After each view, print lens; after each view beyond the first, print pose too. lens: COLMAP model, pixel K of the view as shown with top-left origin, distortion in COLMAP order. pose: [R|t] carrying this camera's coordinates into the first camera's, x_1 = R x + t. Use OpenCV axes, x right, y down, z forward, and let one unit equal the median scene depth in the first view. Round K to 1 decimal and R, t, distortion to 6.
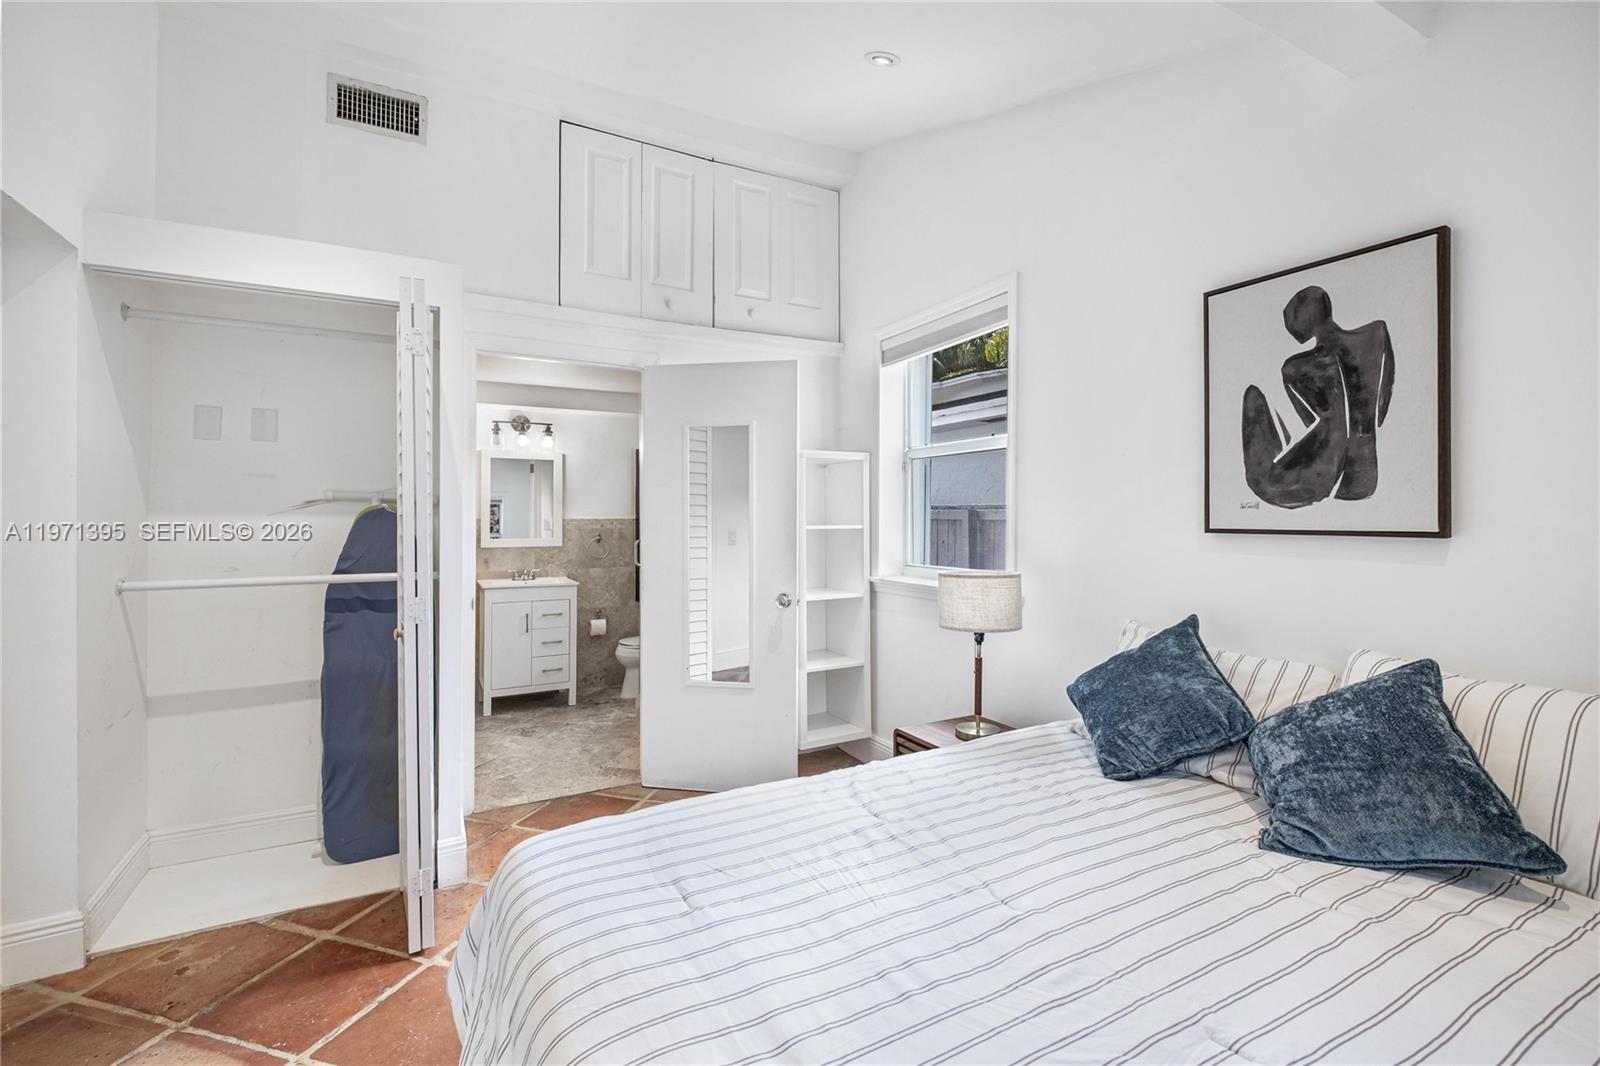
lens RADIAL K [[700.8, 0, 807.4], [0, 700.8, 515.1], [0, 0, 1]] dist [0.010704, -0.007742]
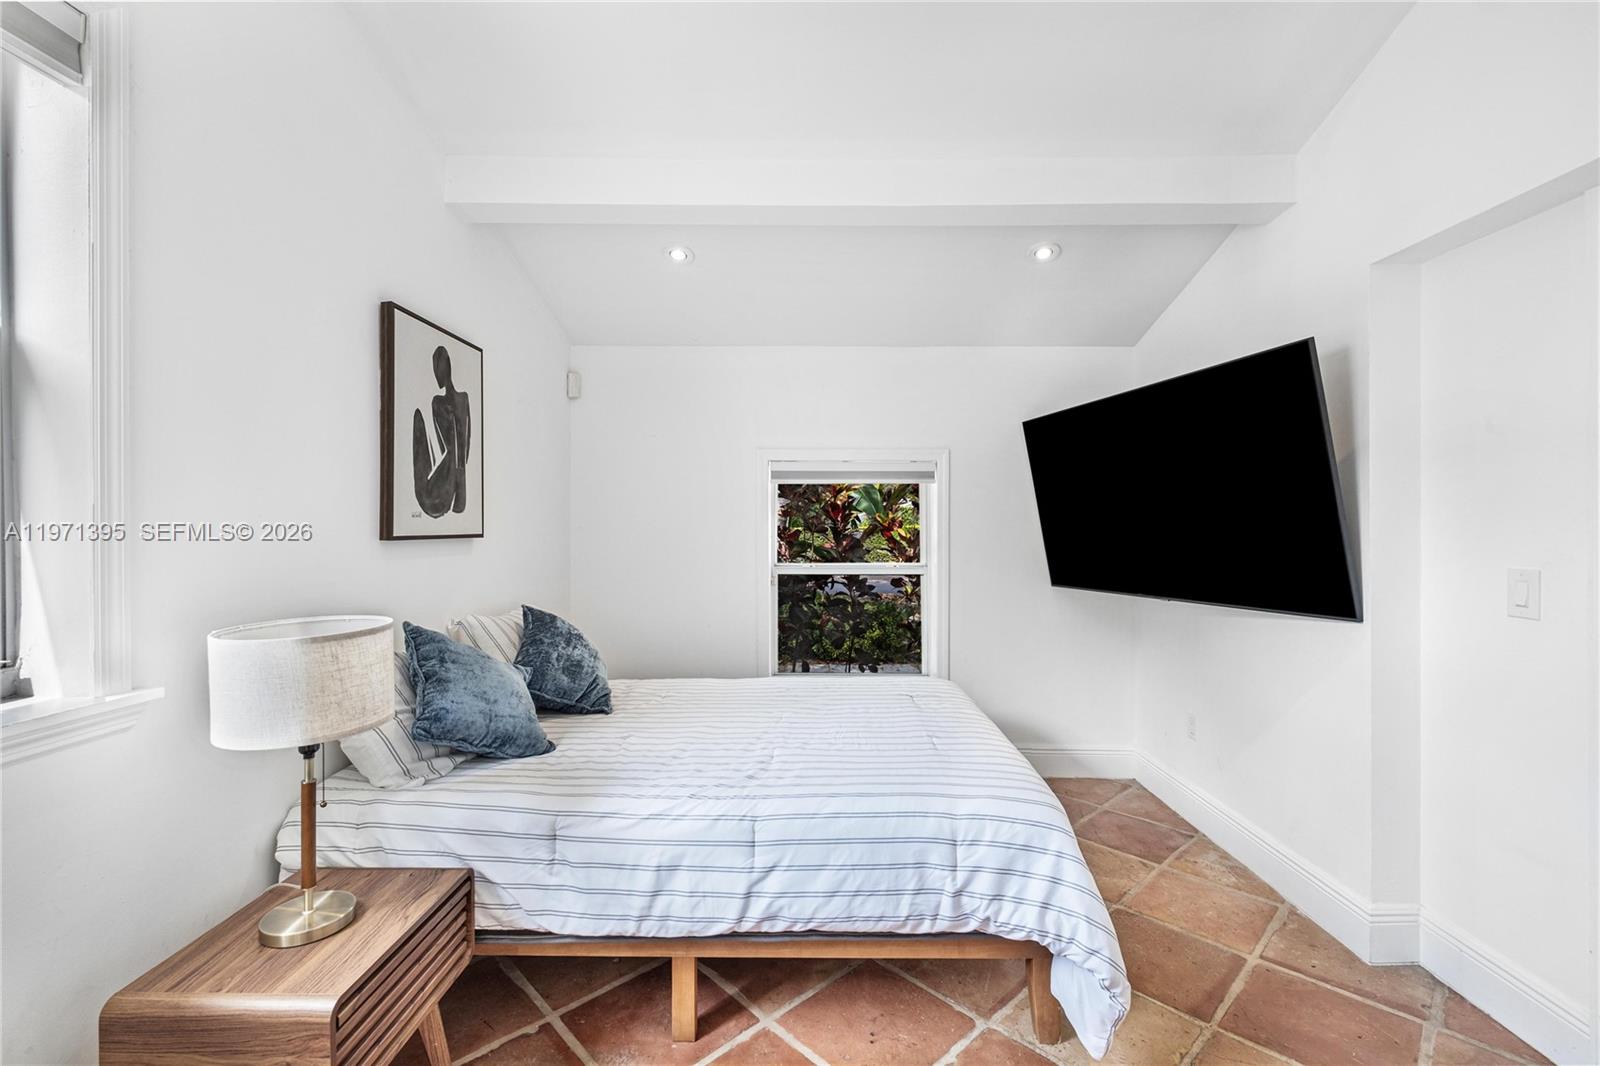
lens RADIAL K [[689.0, 0, 804.9], [0, 689.0, 528.4], [0, 0, 1]] dist [0.010376, -0.007422]
pose [[-0.863474, -0.005121, 0.504367, -0.509107], [-0.002499, 0.999980, 0.005875, 0.000356], [-0.504386, 0.003812, -0.863470, 1.779205]]
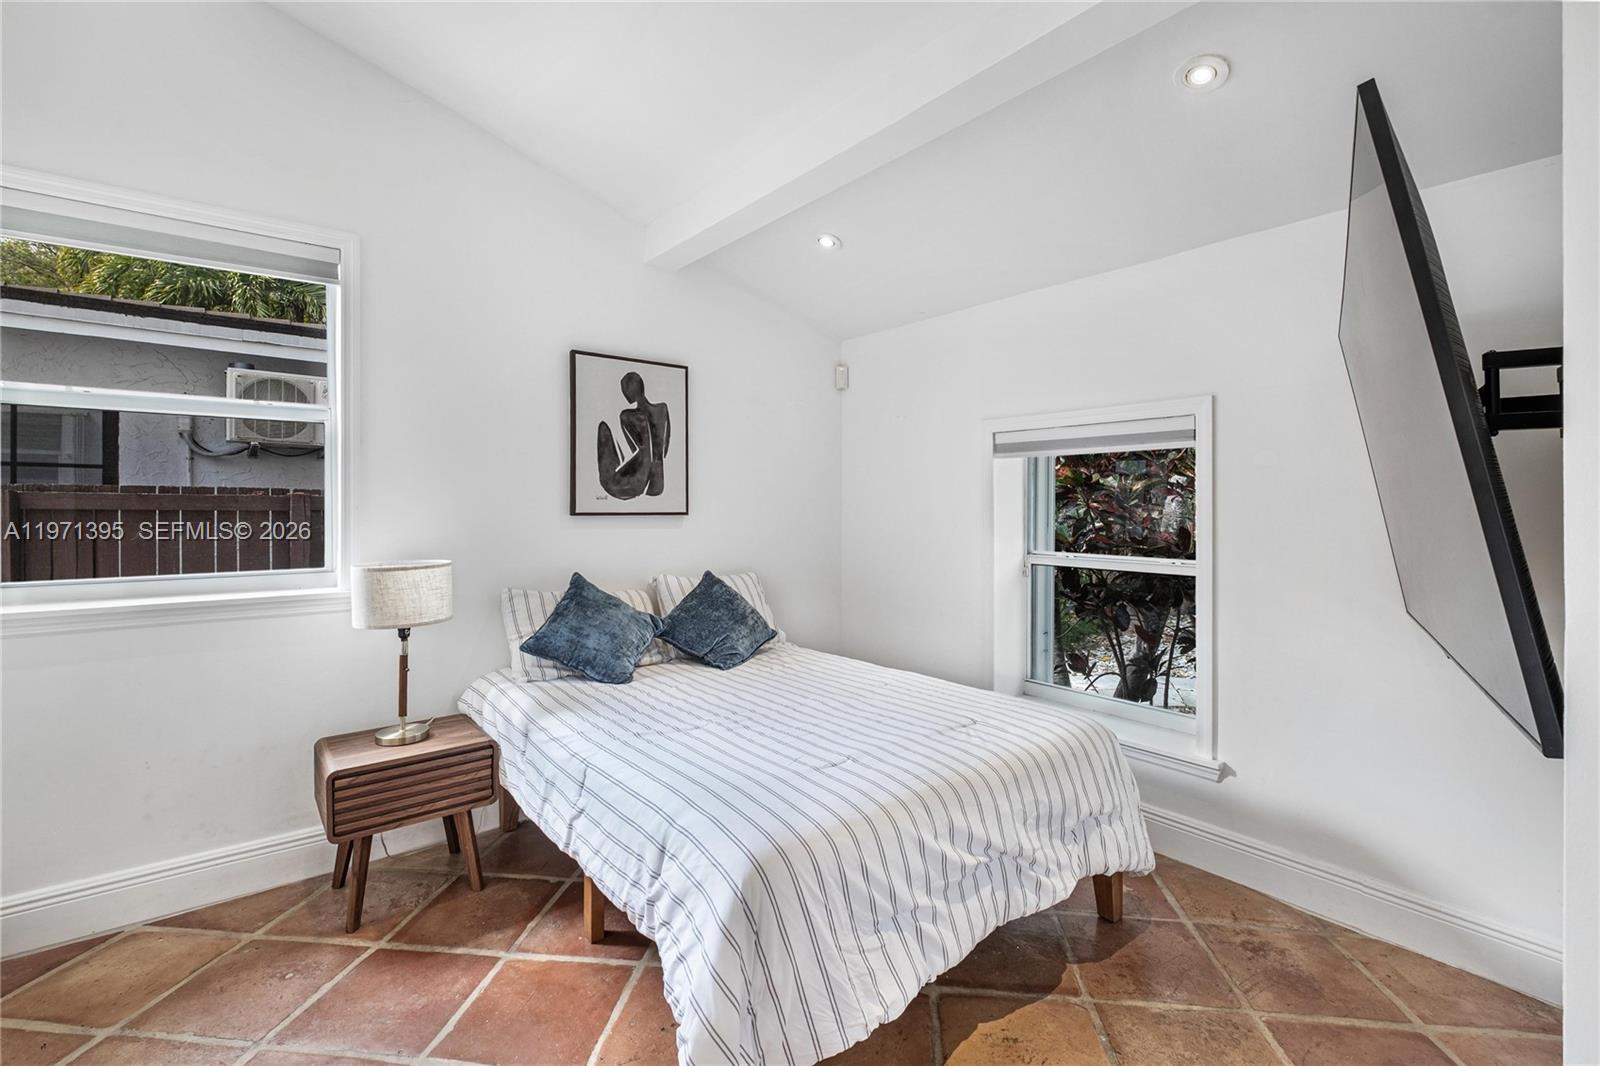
lens RADIAL K [[700.8, 0, 807.4], [0, 700.8, 515.1], [0, 0, 1]] dist [0.010704, -0.007742]
pose [[-0.169191, -0.013548, 0.985490, -1.076832], [-0.003110, 0.999908, 0.013212, 0.003476], [-0.985578, -0.000829, -0.169217, 0.878521]]
